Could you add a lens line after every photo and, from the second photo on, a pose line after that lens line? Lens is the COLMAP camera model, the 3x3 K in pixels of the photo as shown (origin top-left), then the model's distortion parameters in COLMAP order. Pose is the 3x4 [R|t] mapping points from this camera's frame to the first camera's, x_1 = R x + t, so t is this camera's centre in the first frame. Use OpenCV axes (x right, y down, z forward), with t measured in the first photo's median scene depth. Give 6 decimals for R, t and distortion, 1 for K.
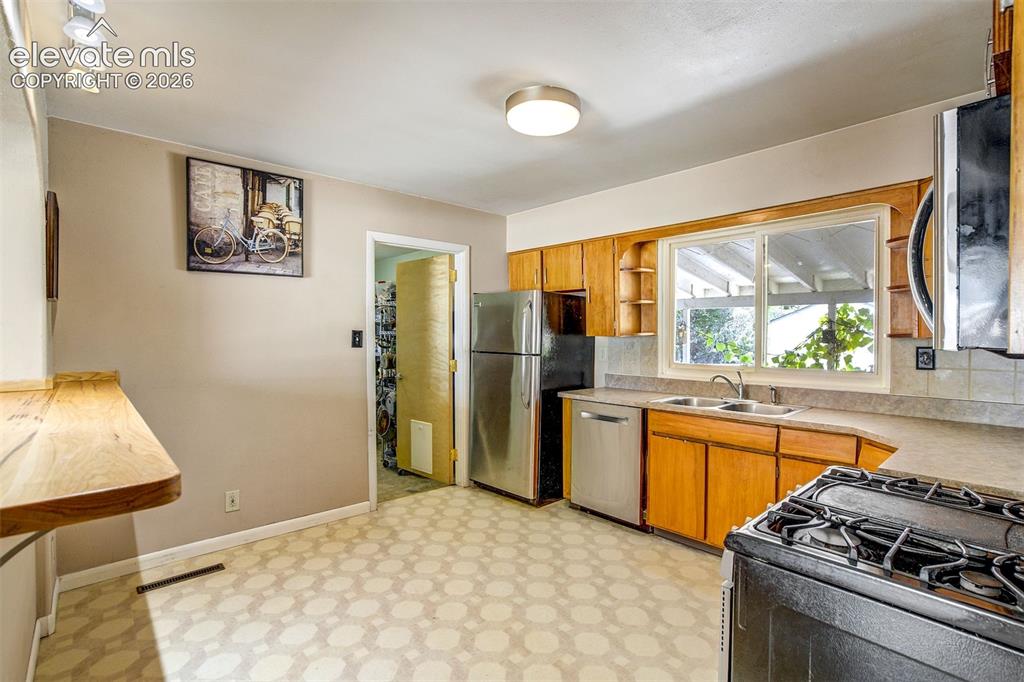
lens RADIAL K [[481.5, 0, 515.2], [0, 481.5, 344.9], [0, 0, 1]] dist [-0.046489, 0.027284]
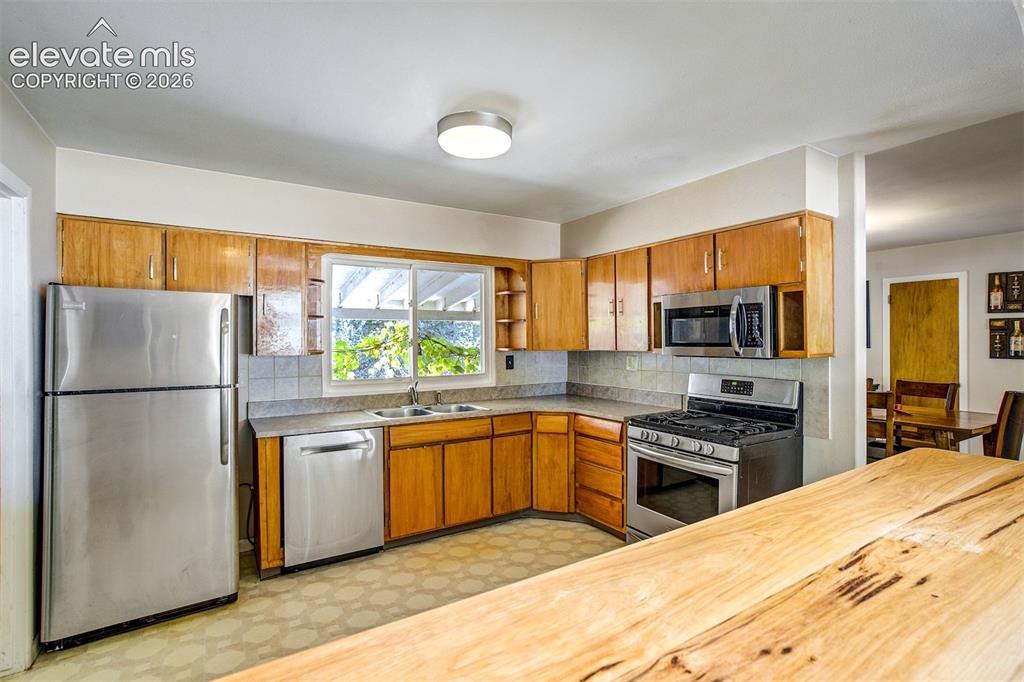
lens RADIAL K [[486.6, 0, 515.6], [0, 486.6, 337.1], [0, 0, 1]] dist [-0.046062, 0.027015]
pose [[0.171617, 0.003167, 0.985159, -0.674132], [0.027496, 0.999590, -0.008003, -0.038482], [-0.984780, 0.028461, 0.171459, 0.540977]]
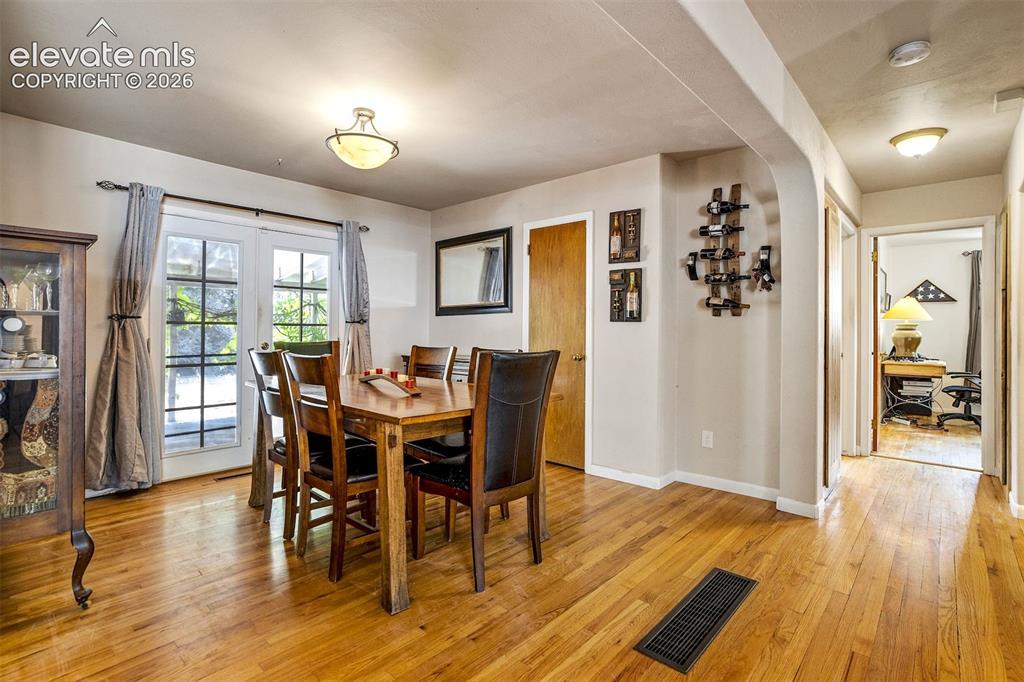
lens RADIAL K [[485.7, 0, 513.5], [0, 485.7, 326.0], [0, 0, 1]] dist [-0.034402, 0.000018]
pose [[-0.095800, 0.008093, 0.995368, -0.096852], [0.015309, 0.999861, -0.006656, 0.073327], [-0.995283, 0.014601, -0.095911, -0.322898]]
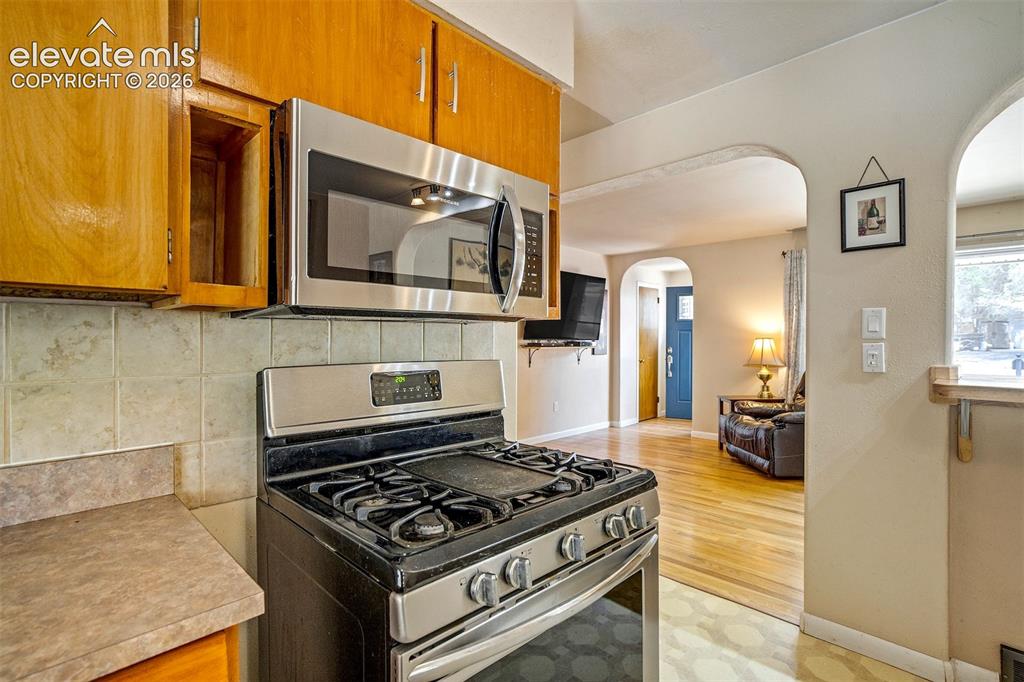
lens RADIAL K [[476.5, 0, 512.0], [0, 476.5, 341.0], [0, 0, 1]] dist [-0.058249, 0.025660]
pose [[-0.998963, 0.000299, -0.045525, 0.276218], [-0.000977, 0.999607, 0.028003, 0.012541], [0.045516, 0.028019, -0.998571, 0.701351]]
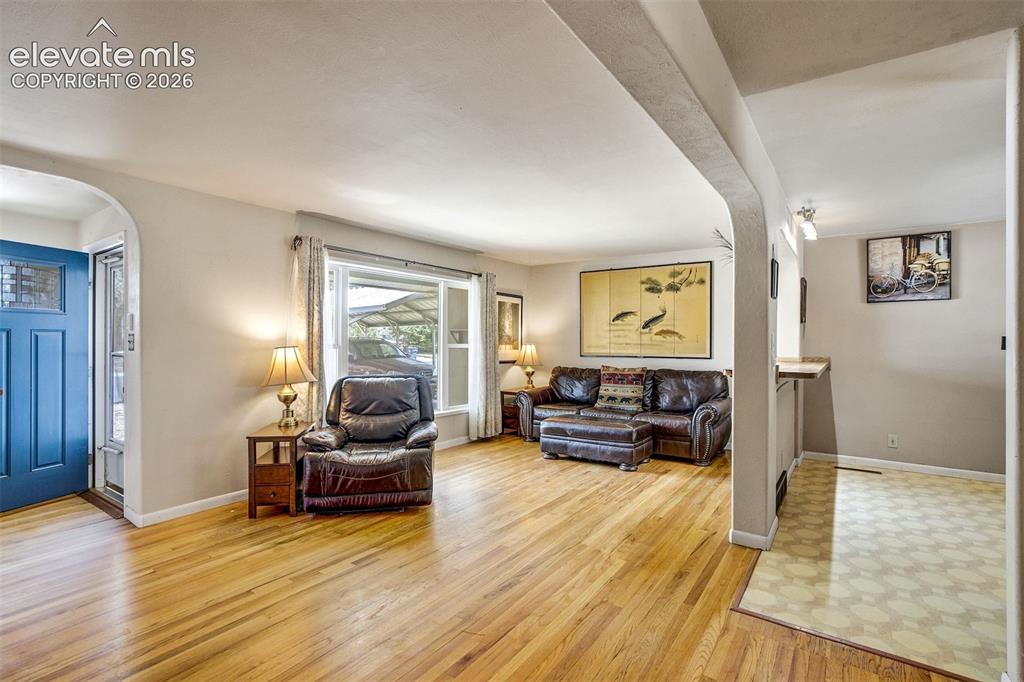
lens RADIAL K [[486.6, 0, 515.6], [0, 486.6, 337.1], [0, 0, 1]] dist [-0.046062, 0.027015]
pose [[0.221751, -0.003948, -0.975095, 0.672099], [-0.026695, 0.999592, -0.010118, 0.021137], [0.974738, 0.028274, 0.221555, -0.596801]]
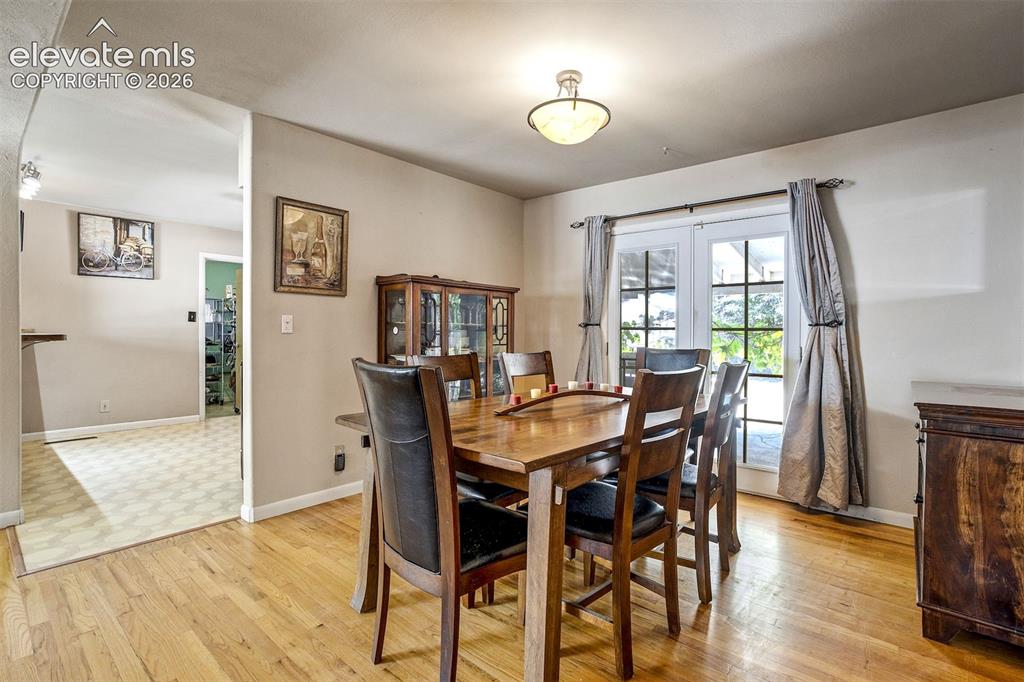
lens RADIAL K [[486.6, 0, 515.6], [0, 486.6, 337.1], [0, 0, 1]] dist [-0.046062, 0.027015]
pose [[0.992796, 0.004937, 0.119716, 0.654743], [-0.003414, 0.999911, -0.012929, 0.084500], [-0.119769, 0.012427, 0.992724, -0.876898]]
